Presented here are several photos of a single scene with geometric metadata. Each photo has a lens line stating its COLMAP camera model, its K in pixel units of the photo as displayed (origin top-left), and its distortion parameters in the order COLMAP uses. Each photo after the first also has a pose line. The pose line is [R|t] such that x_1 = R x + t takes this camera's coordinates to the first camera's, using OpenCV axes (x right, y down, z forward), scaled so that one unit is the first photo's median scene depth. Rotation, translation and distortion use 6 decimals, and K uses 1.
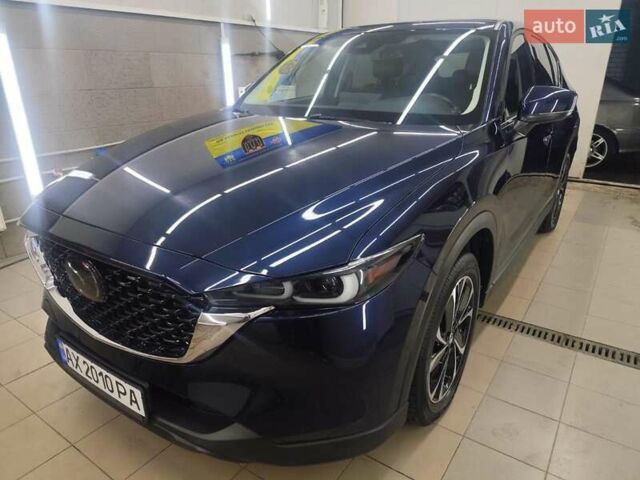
lens RADIAL K [[446.8, 0, 320.0], [0, 446.8, 240.0], [0, 0, 1]] dist [0.001914, -0.001060]
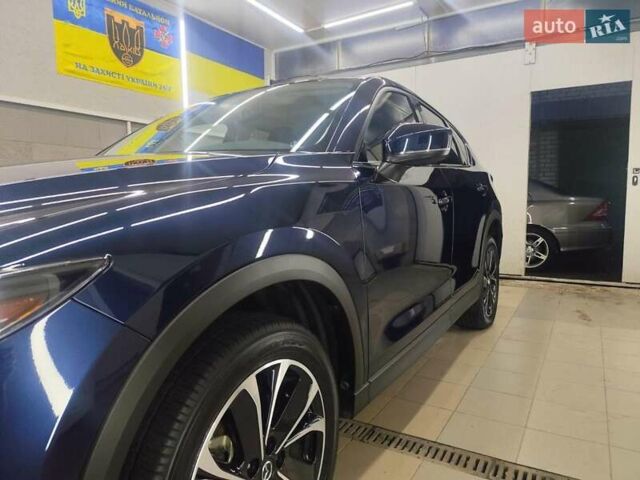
lens RADIAL K [[443.6, 0, 319.6], [0, 443.6, 236.0], [0, 0, 1]] dist [0.007862, 0.001542]
pose [[0.998268, -0.018236, 0.055935, 0.196563], [0.033420, 0.958233, -0.284030, 0.053708], [-0.048419, 0.285407, 0.957182, 0.201151]]
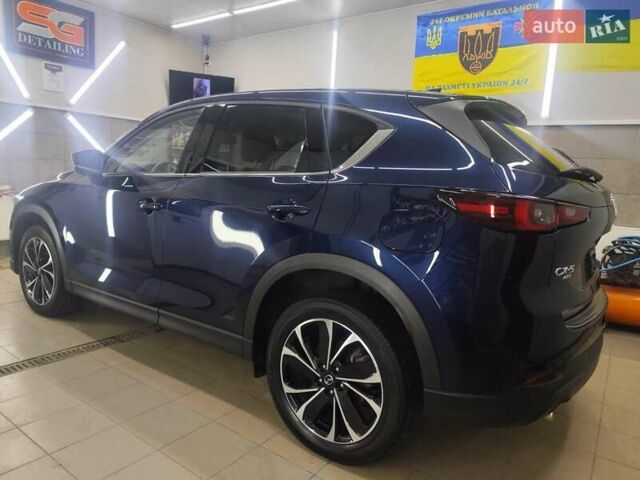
lens RADIAL K [[443.6, 0, 319.6], [0, 443.6, 236.0], [0, 0, 1]] dist [0.007862, 0.001542]
pose [[-0.016885, 0.127054, -0.991752, 1.225654], [-0.421730, 0.898438, 0.122279, -0.364266], [0.906564, 0.420316, 0.038412, 1.135882]]
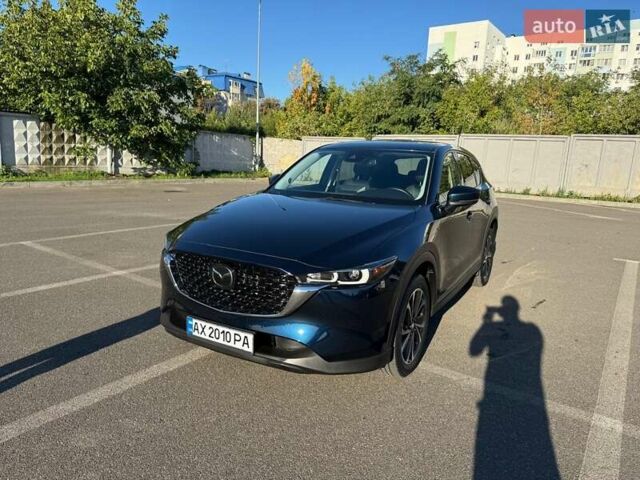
lens RADIAL K [[446.8, 0, 320.0], [0, 446.8, 240.0], [0, 0, 1]] dist [0.001914, -0.001060]
pose [[0.995796, 0.019640, 0.089473, -0.162058], [-0.002017, 0.981210, -0.192935, 0.168751], [-0.091581, 0.191943, 0.977124, -0.502584]]
